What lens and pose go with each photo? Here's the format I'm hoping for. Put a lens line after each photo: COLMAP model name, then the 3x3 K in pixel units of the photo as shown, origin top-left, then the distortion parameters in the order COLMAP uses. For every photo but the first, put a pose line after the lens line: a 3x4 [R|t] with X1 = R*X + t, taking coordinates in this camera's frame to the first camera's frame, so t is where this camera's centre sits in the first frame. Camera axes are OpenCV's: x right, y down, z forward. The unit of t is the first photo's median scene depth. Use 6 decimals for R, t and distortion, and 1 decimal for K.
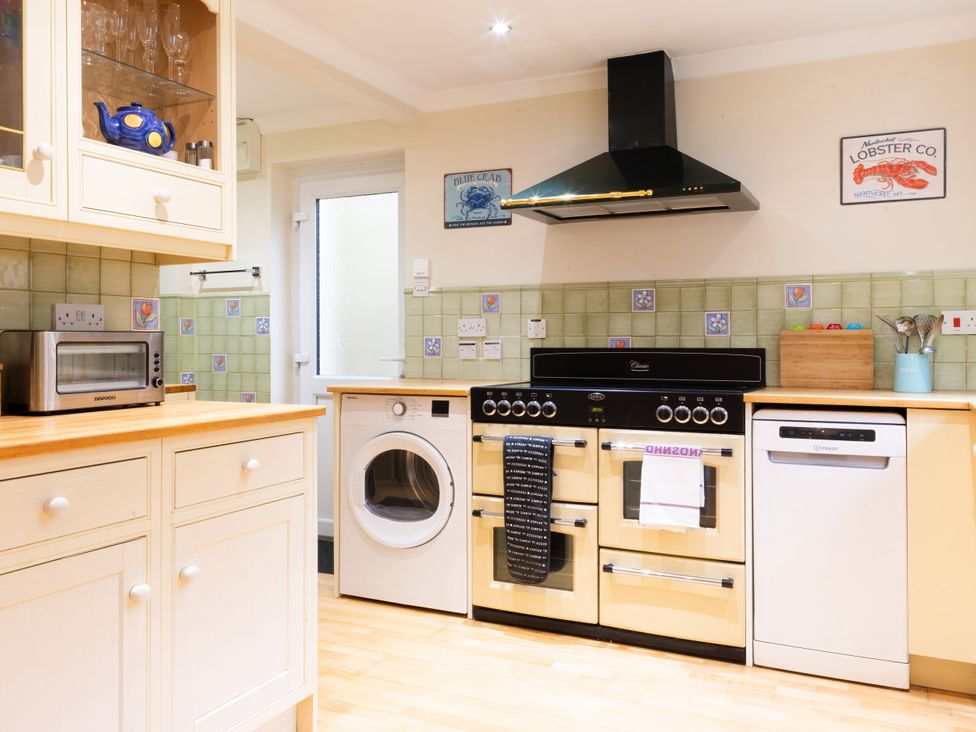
lens RADIAL K [[824.7, 0, 486.5], [0, 824.7, 352.1], [0, 0, 1]] dist [0.028711, -0.026458]
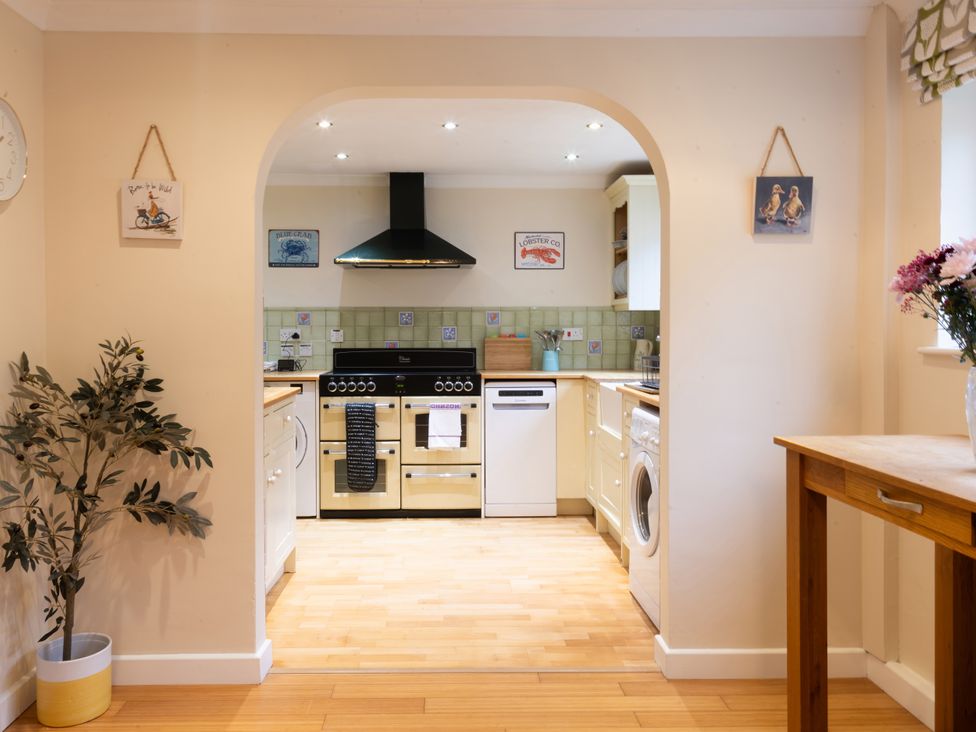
lens RADIAL K [[824.7, 0, 486.6], [0, 824.7, 363.6], [0, 0, 1]] dist [0.028711, -0.026458]
pose [[0.873020, -0.022313, 0.487174, -0.527134], [0.004313, 0.999267, 0.038038, -0.039977], [-0.487666, -0.031107, 0.872476, -0.572361]]
